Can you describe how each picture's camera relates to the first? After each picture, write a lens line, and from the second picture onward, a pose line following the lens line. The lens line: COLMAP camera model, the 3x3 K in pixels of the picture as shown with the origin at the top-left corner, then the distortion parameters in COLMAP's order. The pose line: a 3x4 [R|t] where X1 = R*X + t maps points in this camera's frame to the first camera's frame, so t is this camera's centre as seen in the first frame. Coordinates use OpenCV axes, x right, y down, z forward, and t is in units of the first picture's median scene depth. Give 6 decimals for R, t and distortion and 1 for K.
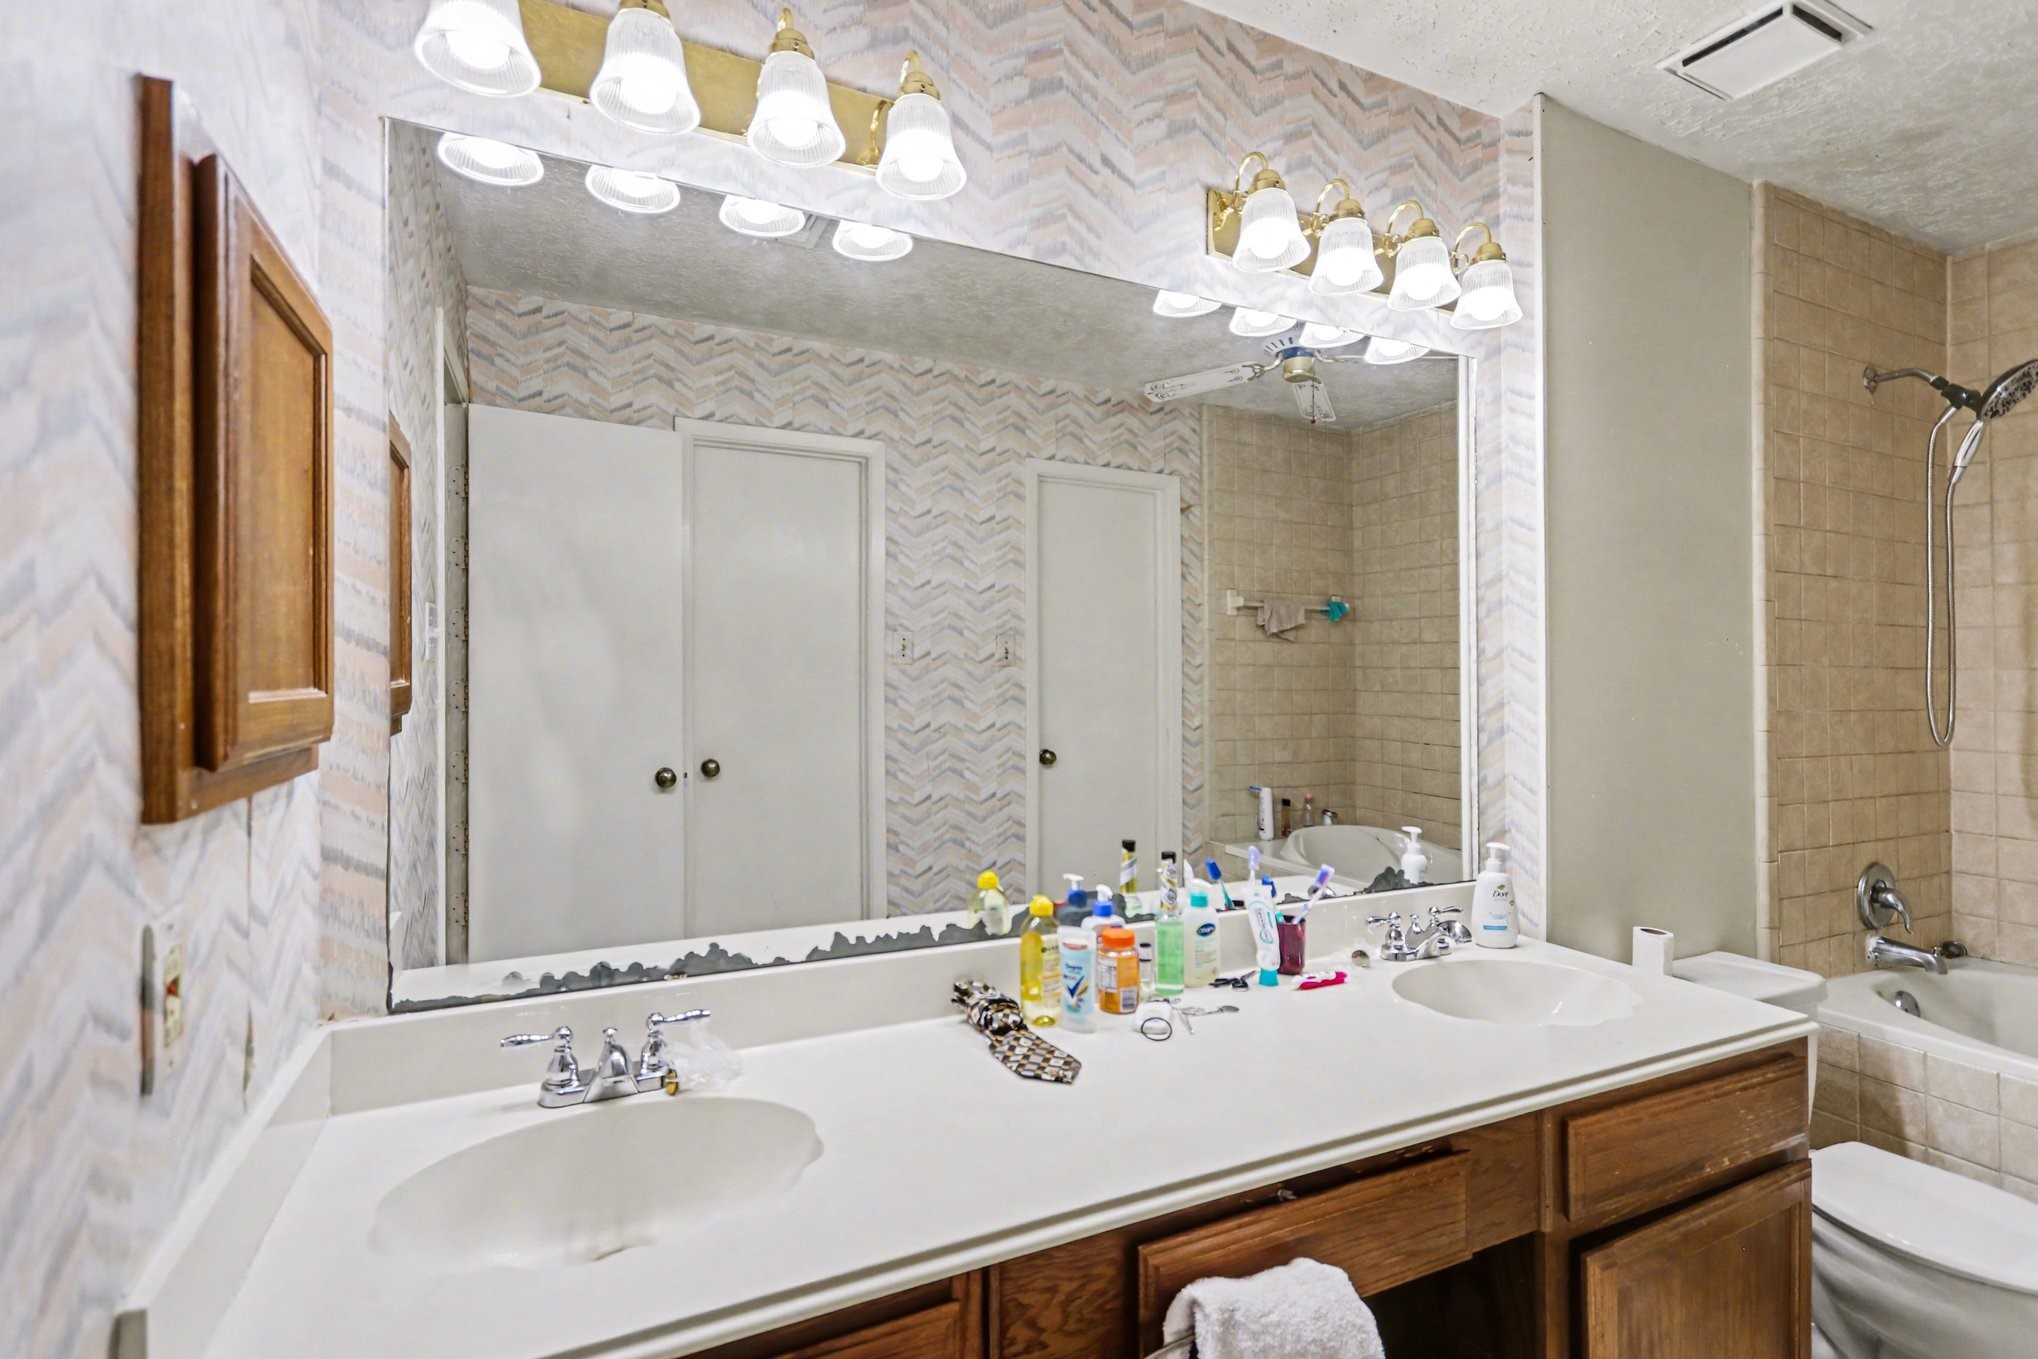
lens RADIAL K [[908.1, 0, 1014.1], [0, 908.1, 670.8], [0, 0, 1]] dist [0.002348, 0.000162]
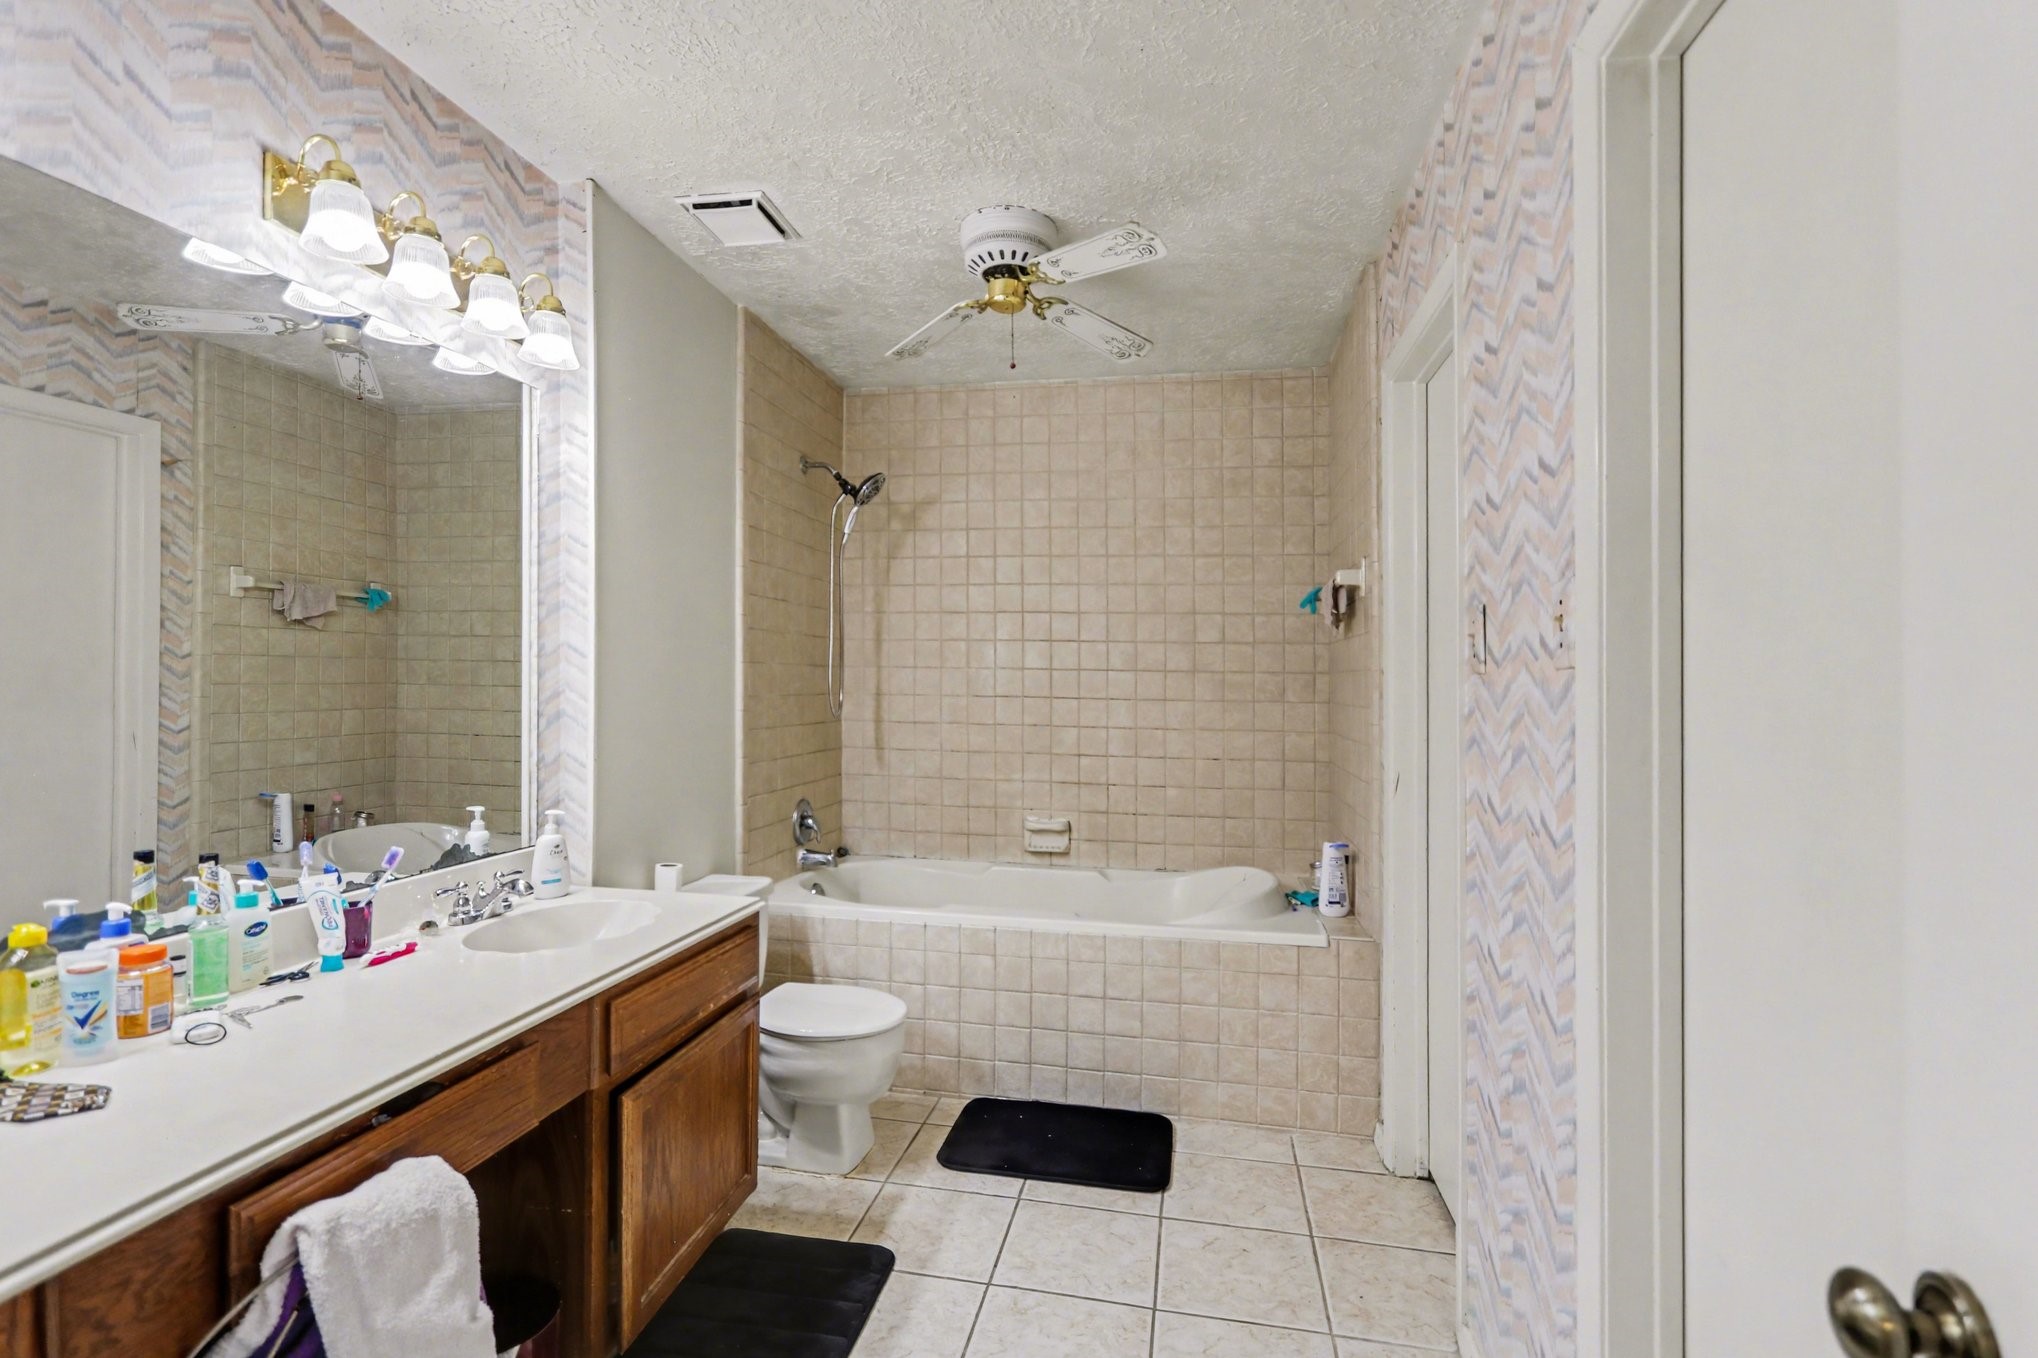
lens RADIAL K [[947.1, 0, 1014.6], [0, 947.1, 658.4], [0, 0, 1]] dist [0.014300, -0.000760]
pose [[0.574257, 0.014696, 0.818543, -0.134468], [-0.004974, 0.999883, -0.014462, 0.010488], [-0.818660, 0.004234, 0.574263, -0.192546]]
